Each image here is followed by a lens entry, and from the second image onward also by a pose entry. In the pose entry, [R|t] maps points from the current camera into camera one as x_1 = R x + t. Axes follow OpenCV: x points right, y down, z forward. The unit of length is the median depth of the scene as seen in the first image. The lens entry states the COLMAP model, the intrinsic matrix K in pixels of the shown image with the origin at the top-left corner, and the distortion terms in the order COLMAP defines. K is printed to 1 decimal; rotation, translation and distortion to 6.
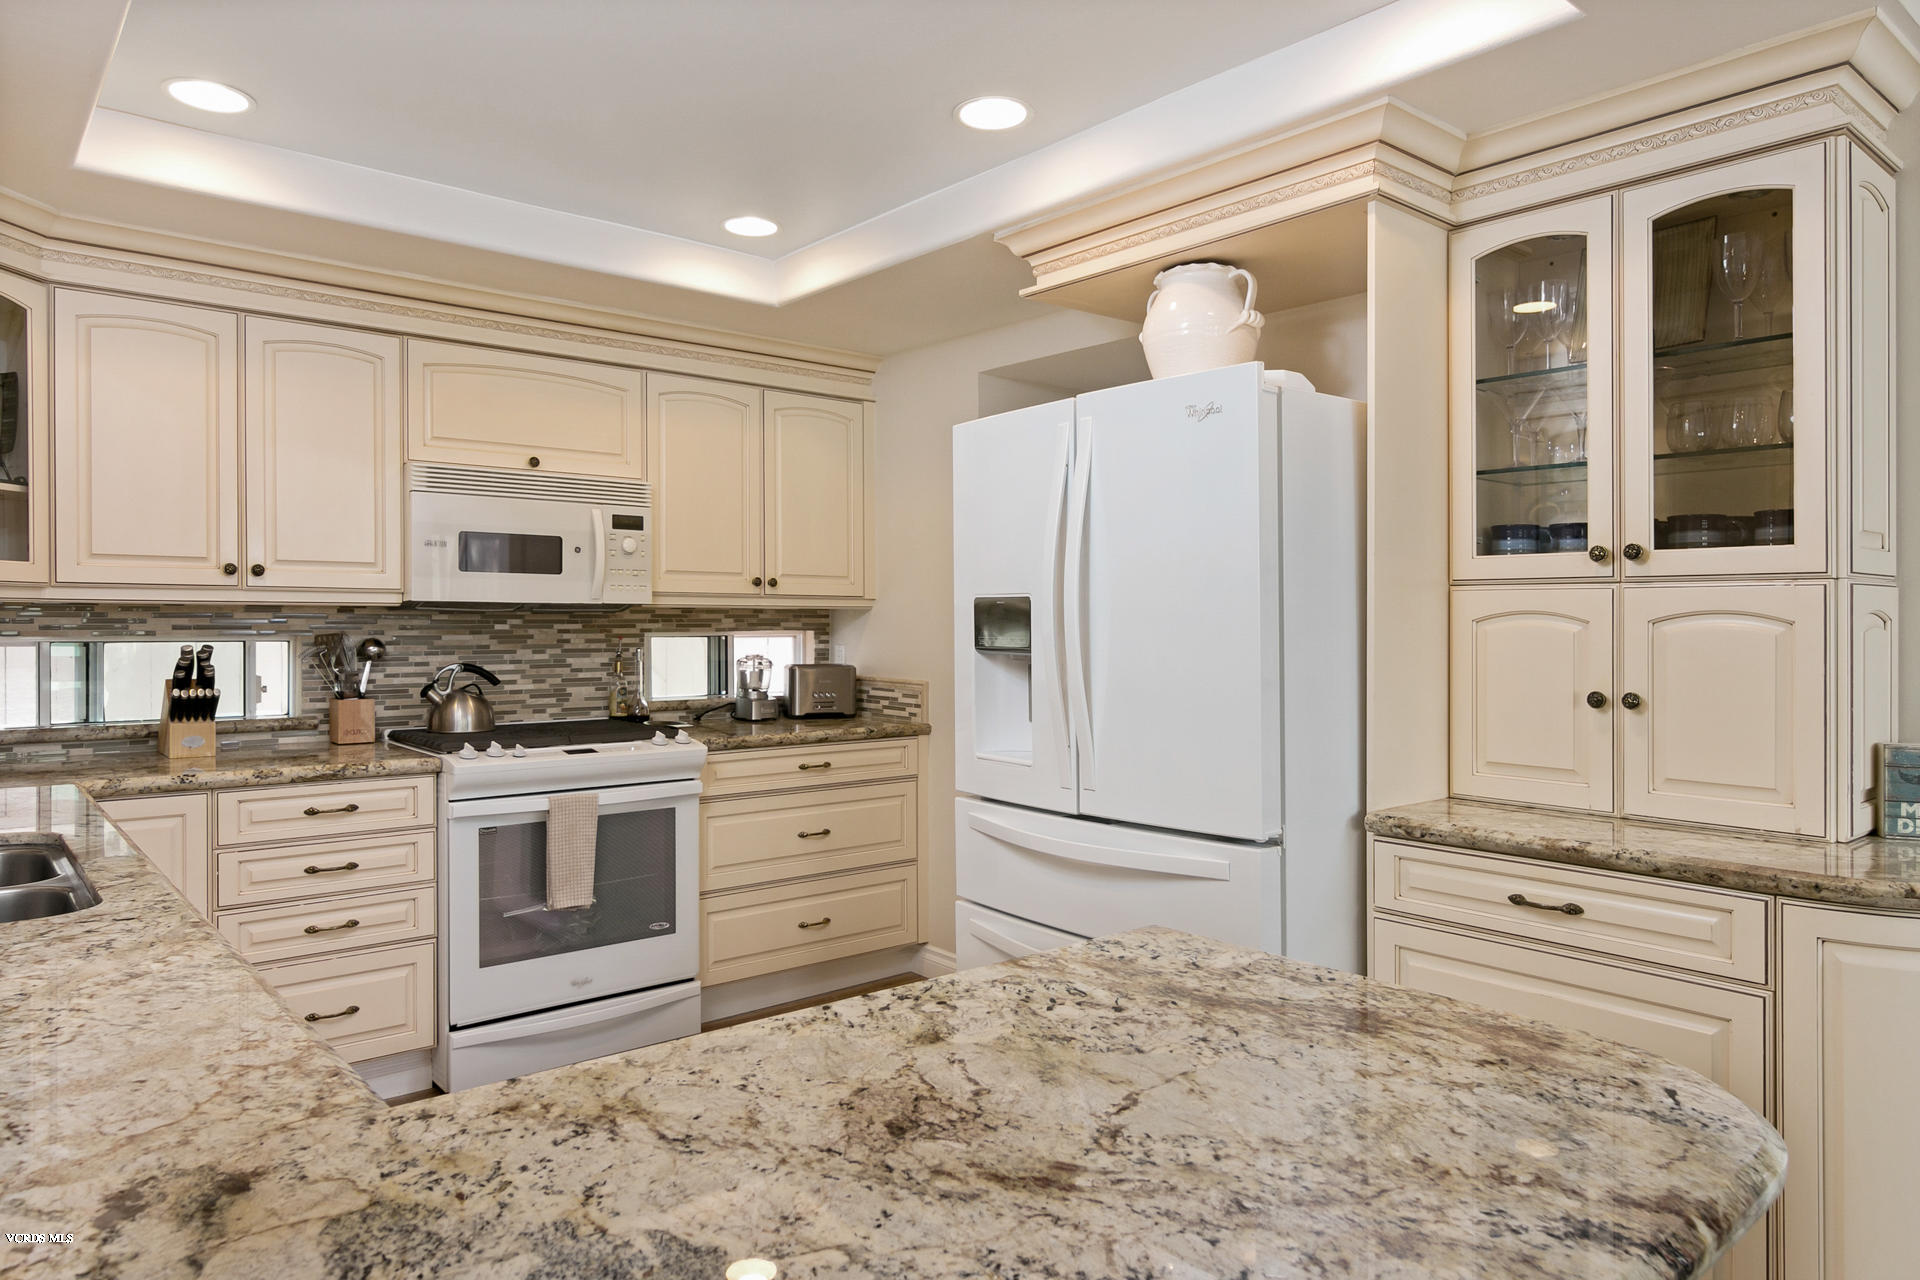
lens RADIAL K [[1235.9, 0, 954.5], [0, 1235.9, 634.9], [0, 0, 1]] dist [-0.003048, 0.003199]
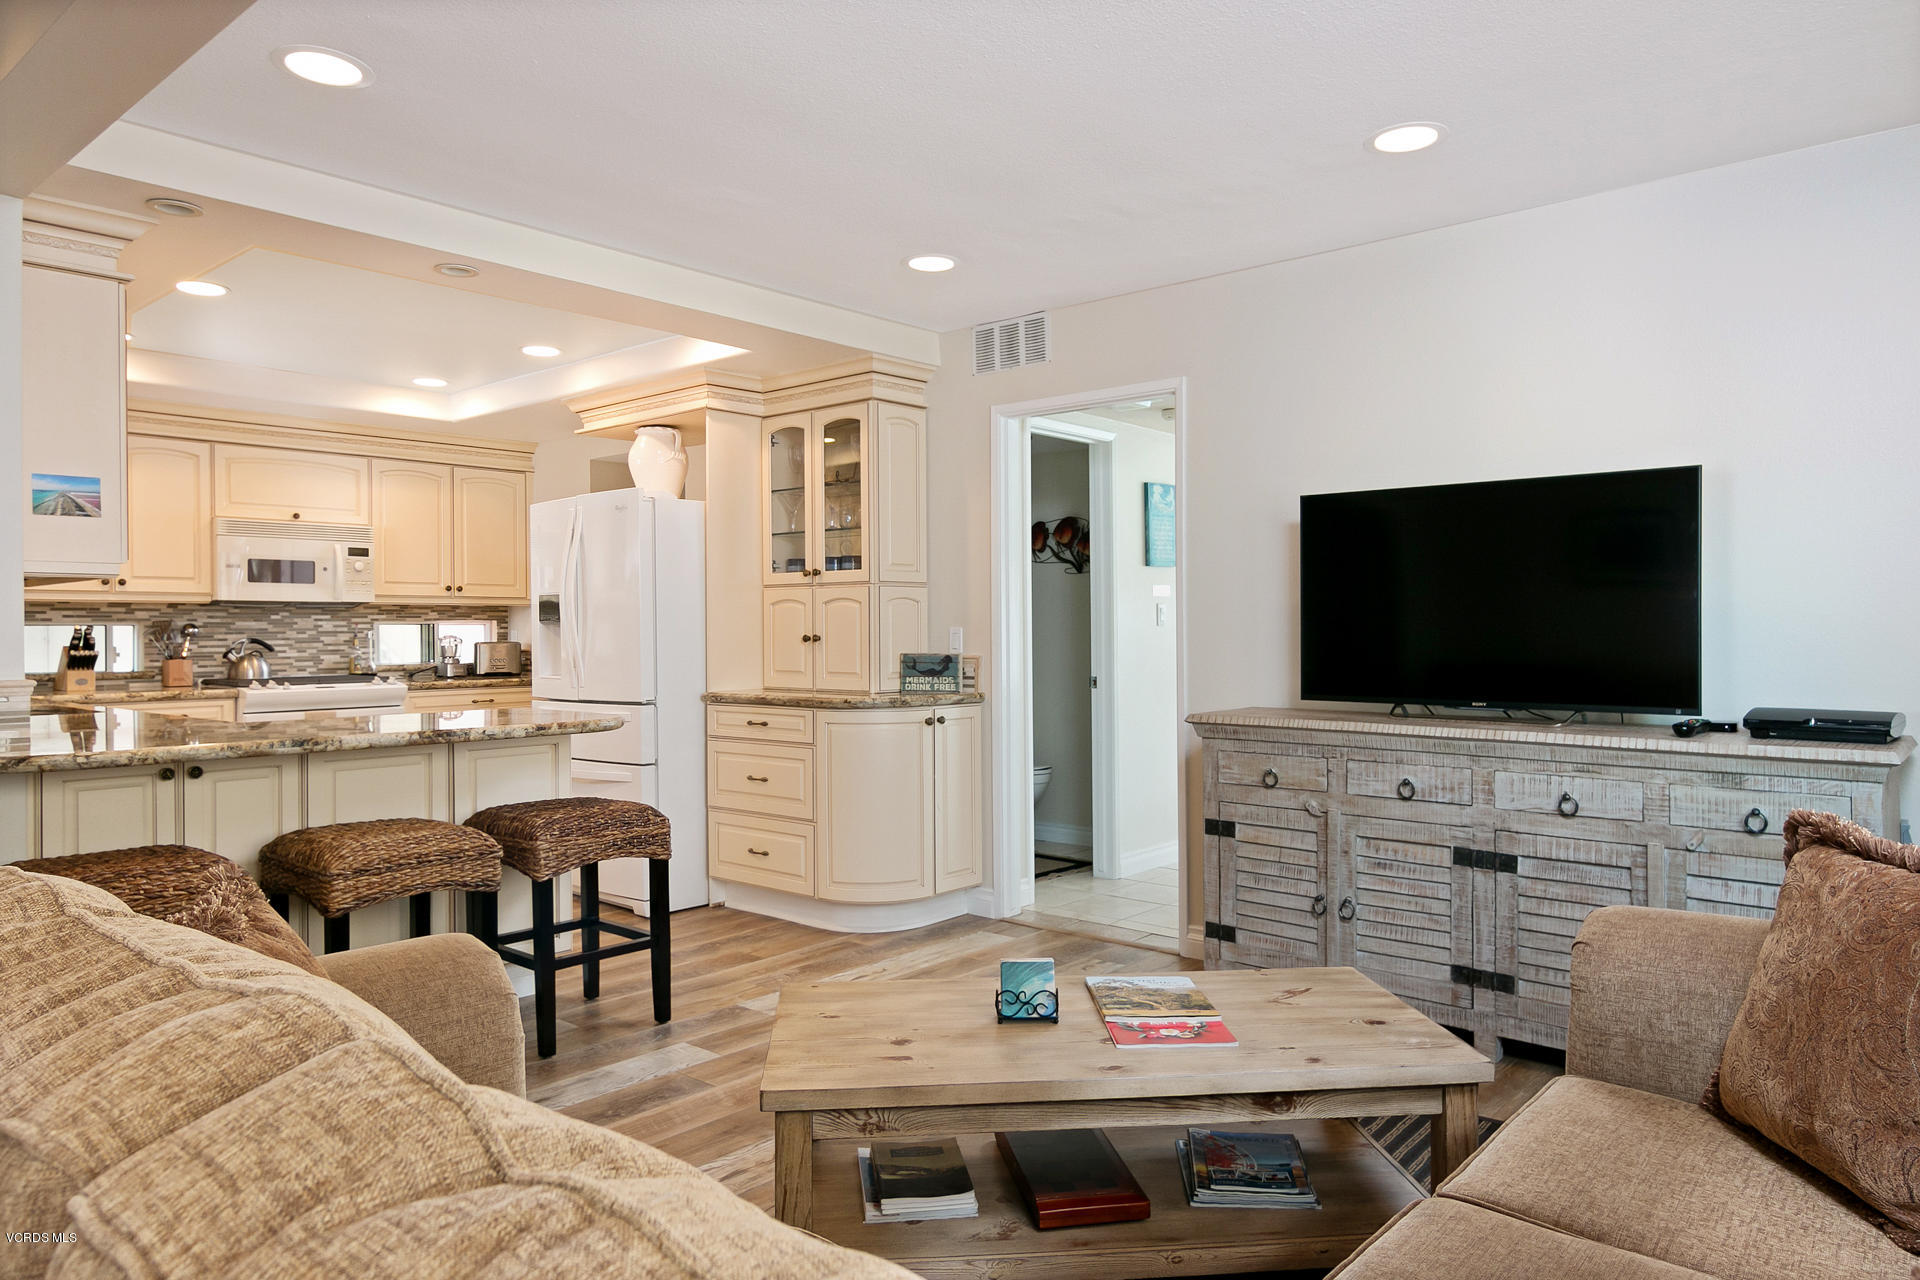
lens RADIAL K [[1235.9, 0, 975.7], [0, 1235.9, 627.6], [0, 0, 1]] dist [-0.003048, 0.003199]
pose [[0.986584, -0.008788, 0.163017, 0.293986], [0.010931, 0.999865, -0.012248, 0.040739], [-0.162887, 0.013866, 0.986547, -0.798768]]
